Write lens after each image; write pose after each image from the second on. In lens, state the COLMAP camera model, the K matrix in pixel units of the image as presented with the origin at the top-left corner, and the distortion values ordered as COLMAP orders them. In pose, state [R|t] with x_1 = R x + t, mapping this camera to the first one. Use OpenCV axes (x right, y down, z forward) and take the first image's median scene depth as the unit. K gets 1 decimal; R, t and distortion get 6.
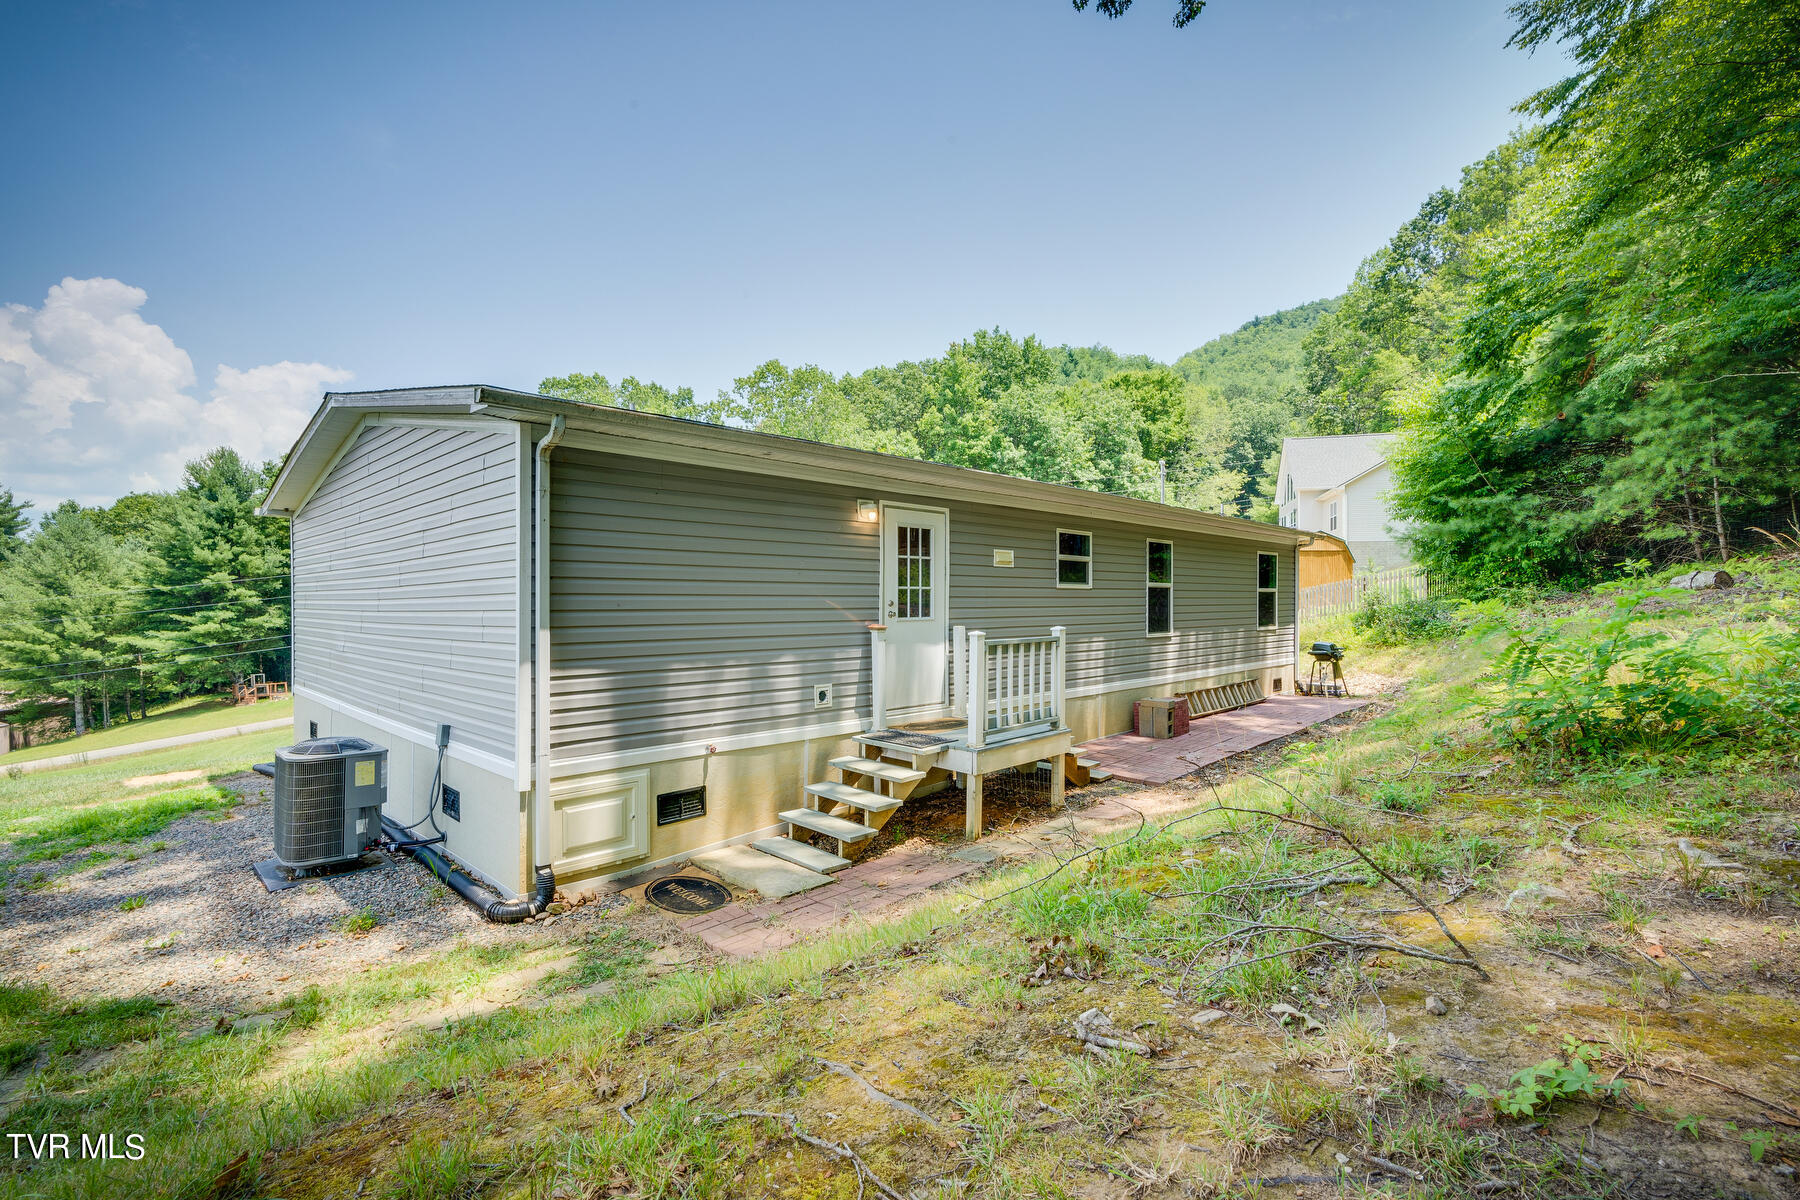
lens RADIAL K [[818.2, 0, 896.9], [0, 818.2, 609.2], [0, 0, 1]] dist [-0.007313, 0.001570]
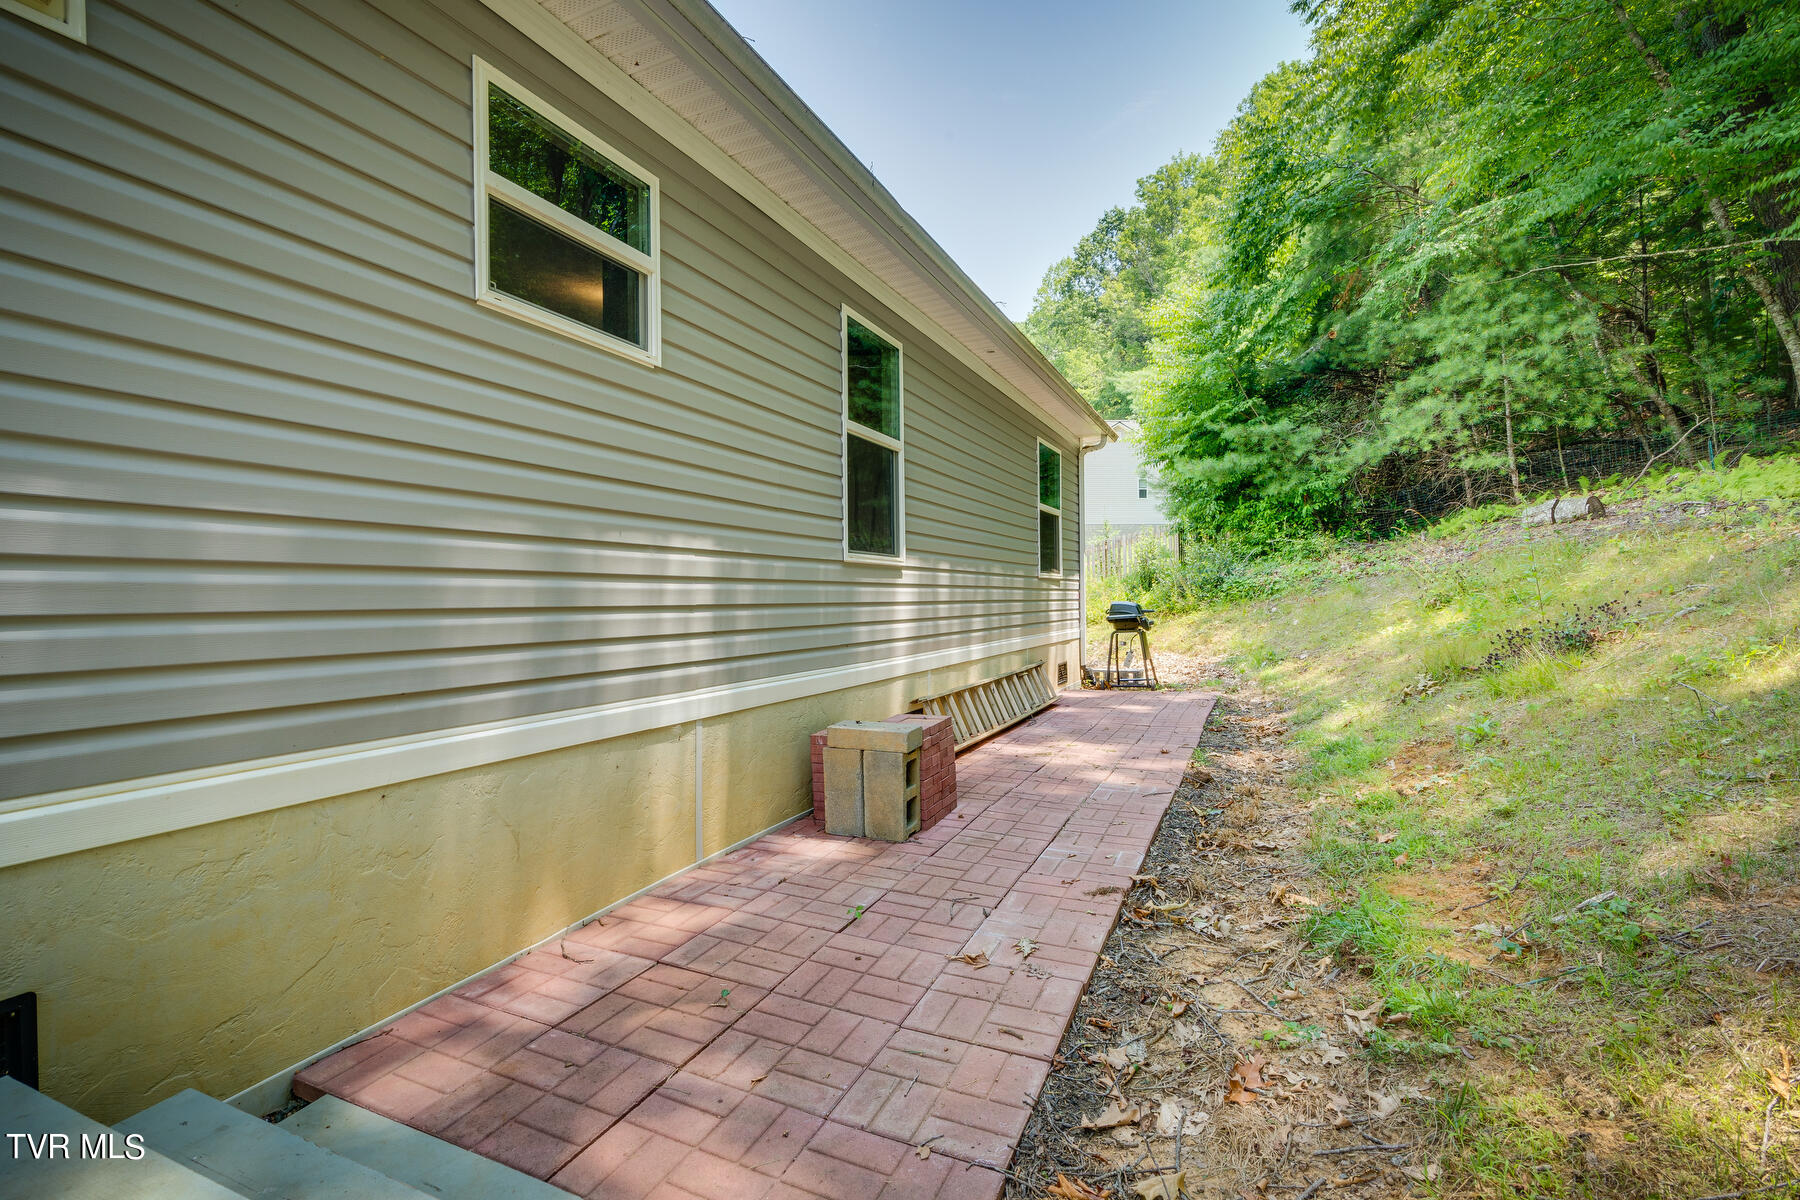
lens RADIAL K [[818.2, 0, 891.9], [0, 818.2, 601.7], [0, 0, 1]] dist [-0.007313, 0.001570]
pose [[0.942914, -0.009857, 0.332891, 0.168287], [0.012972, 0.999890, -0.007136, 0.048329], [-0.332784, 0.011046, 0.942938, 0.535037]]
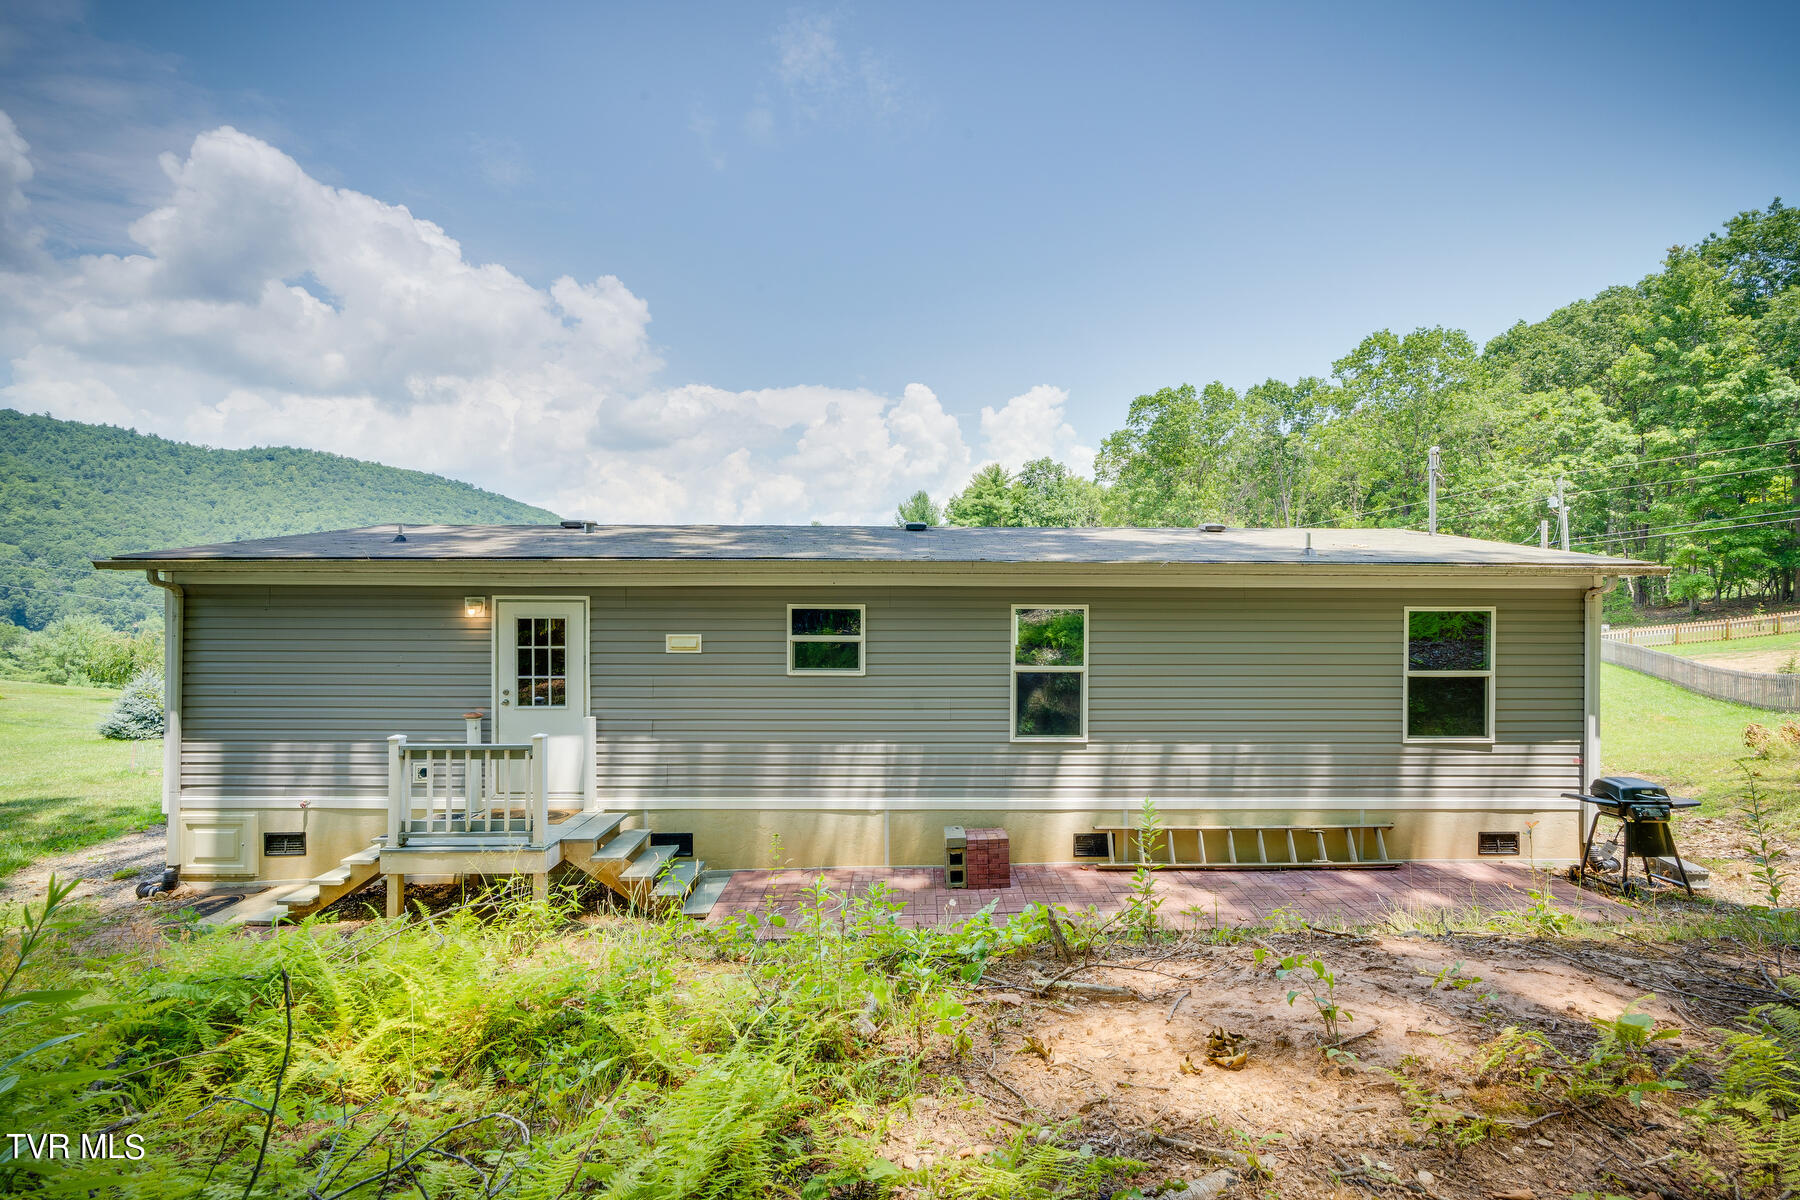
lens RADIAL K [[818.2, 0, 916.4], [0, 818.2, 610.5], [0, 0, 1]] dist [-0.007313, 0.001570]
pose [[0.713278, 0.011715, -0.700783, 0.641607], [-0.012537, 0.999914, 0.003955, -0.071400], [0.700769, 0.005965, 0.713364, 0.360732]]
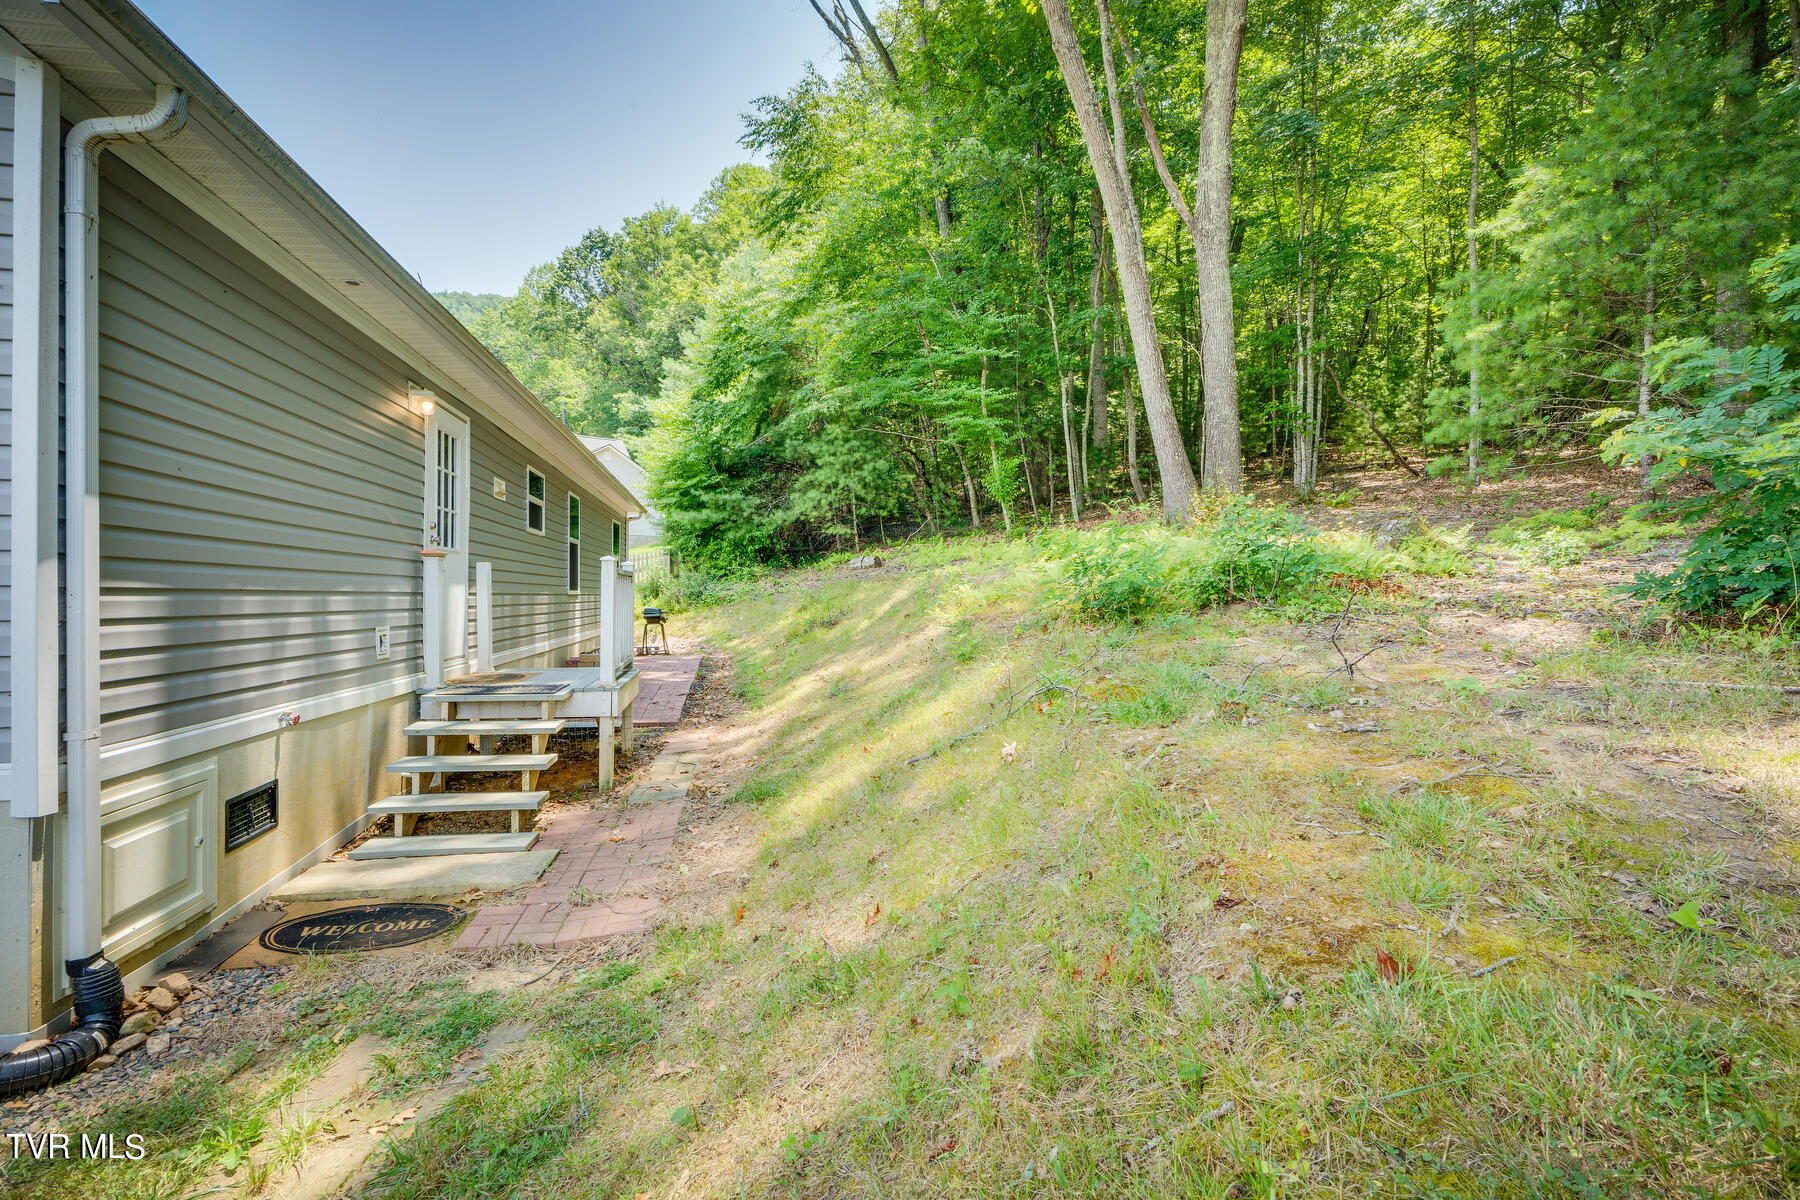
lens RADIAL K [[818.2, 0, 899.1], [0, 818.2, 591.7], [0, 0, 1]] dist [-0.007313, 0.001570]
pose [[0.560632, 0.005849, 0.828044, -0.230943], [0.006355, 0.999915, -0.011365, 0.038665], [-0.828040, 0.011634, 0.560548, 0.118877]]
